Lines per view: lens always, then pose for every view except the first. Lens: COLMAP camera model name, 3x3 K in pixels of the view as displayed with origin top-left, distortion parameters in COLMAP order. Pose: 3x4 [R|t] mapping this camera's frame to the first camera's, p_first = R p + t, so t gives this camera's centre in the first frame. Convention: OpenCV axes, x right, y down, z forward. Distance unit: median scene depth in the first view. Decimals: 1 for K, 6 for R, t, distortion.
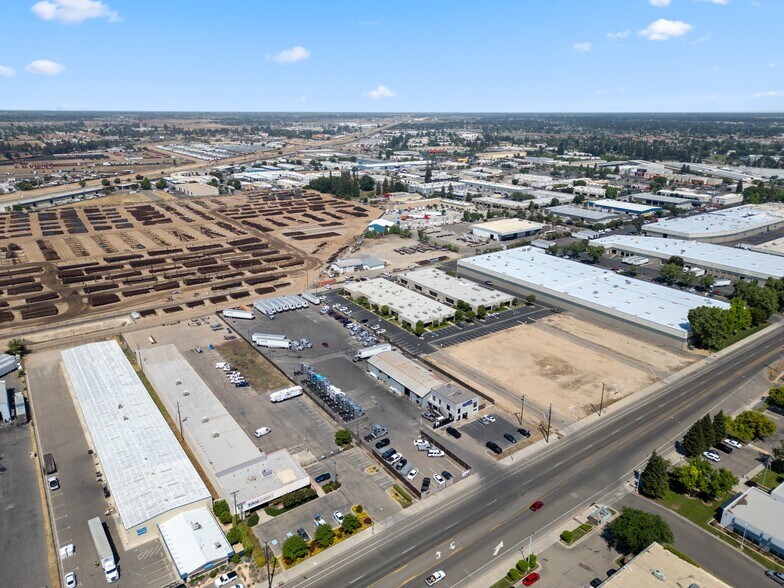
lens RADIAL K [[547.2, 0, 389.6], [0, 547.2, 291.8], [0, 0, 1]] dist [0.071514, -0.072502]
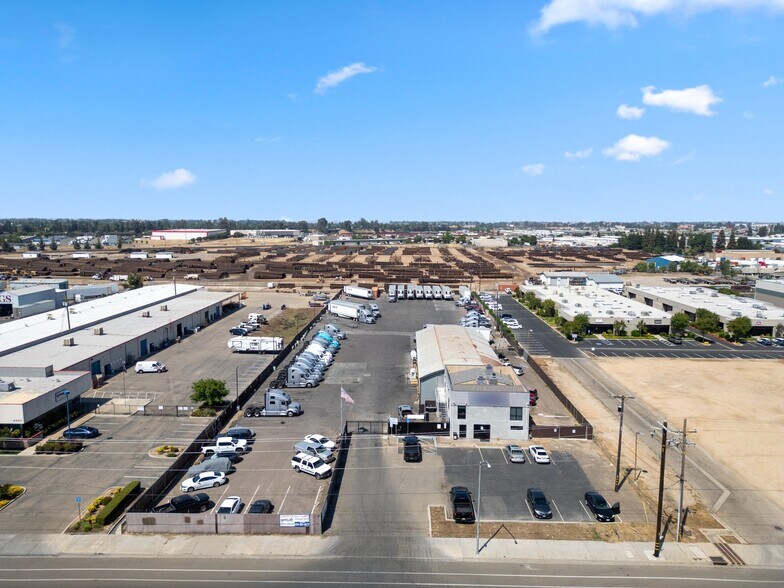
lens RADIAL K [[547.2, 0, 389.6], [0, 547.2, 291.8], [0, 0, 1]] dist [0.071514, -0.072502]
pose [[0.797701, 0.078694, -0.597896, 0.226920], [-0.193021, 0.972610, -0.129512, 0.137548], [0.571328, 0.218718, 0.791042, 0.447830]]
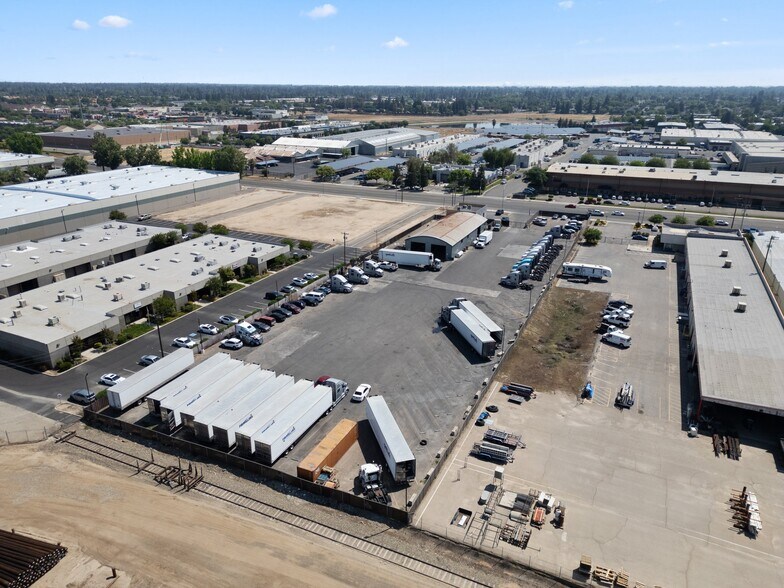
lens RADIAL K [[547.2, 0, 389.6], [0, 547.2, 291.8], [0, 0, 1]] dist [0.071514, -0.072502]
pose [[-0.492151, -0.311327, 0.812935, -0.498833], [0.270909, 0.832711, 0.482908, -0.156716], [-0.827282, 0.457895, -0.325478, 1.114540]]
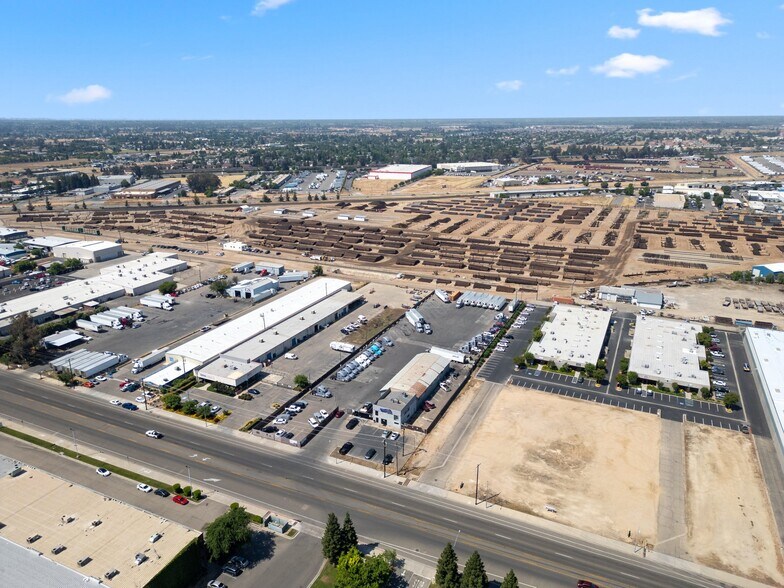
lens RADIAL K [[547.2, 0, 389.6], [0, 547.2, 291.8], [0, 0, 1]] dist [0.071514, -0.072502]
pose [[0.486795, 0.263445, -0.832843, 0.656192], [-0.274213, 0.951328, 0.140648, -0.103015], [0.829360, 0.159910, 0.535342, 0.313793]]
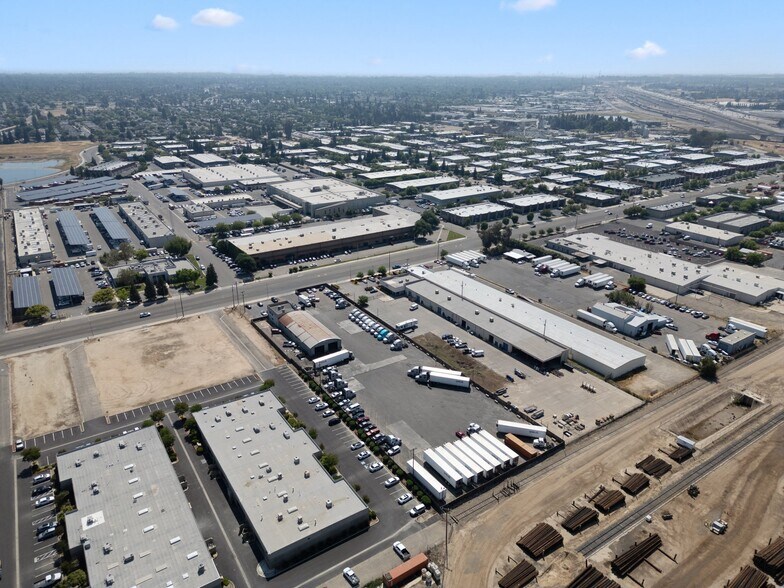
lens RADIAL K [[547.2, 0, 389.6], [0, 547.2, 291.8], [0, 0, 1]] dist [0.071514, -0.072502]
pose [[-0.999417, -0.019319, 0.028147, -0.138624], [0.003567, 0.760878, 0.648885, -0.545395], [-0.033952, 0.648607, -0.760366, 1.481116]]
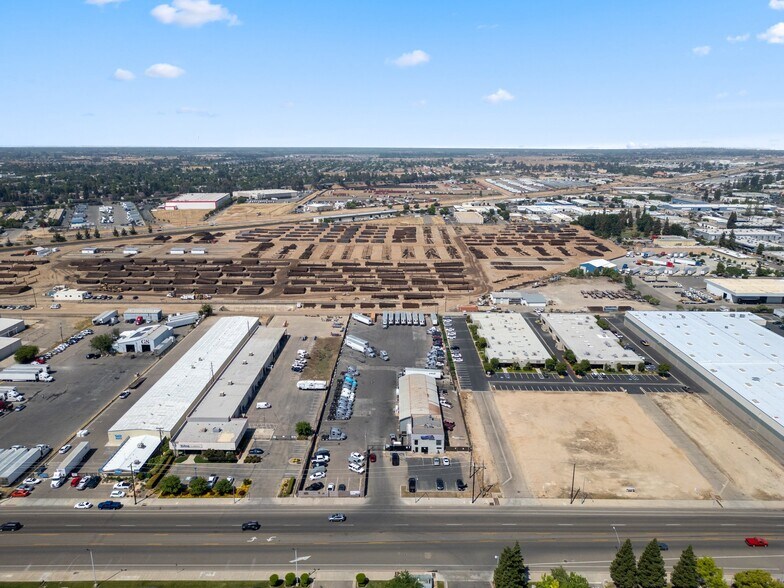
lens RADIAL K [[547.2, 0, 389.6], [0, 547.2, 291.8], [0, 0, 1]] dist [0.071514, -0.072502]
pose [[0.808277, 0.150945, -0.569126, 0.425932], [-0.186095, 0.982525, -0.003706, -0.021645], [0.558621, 0.108907, 0.822242, 0.106424]]
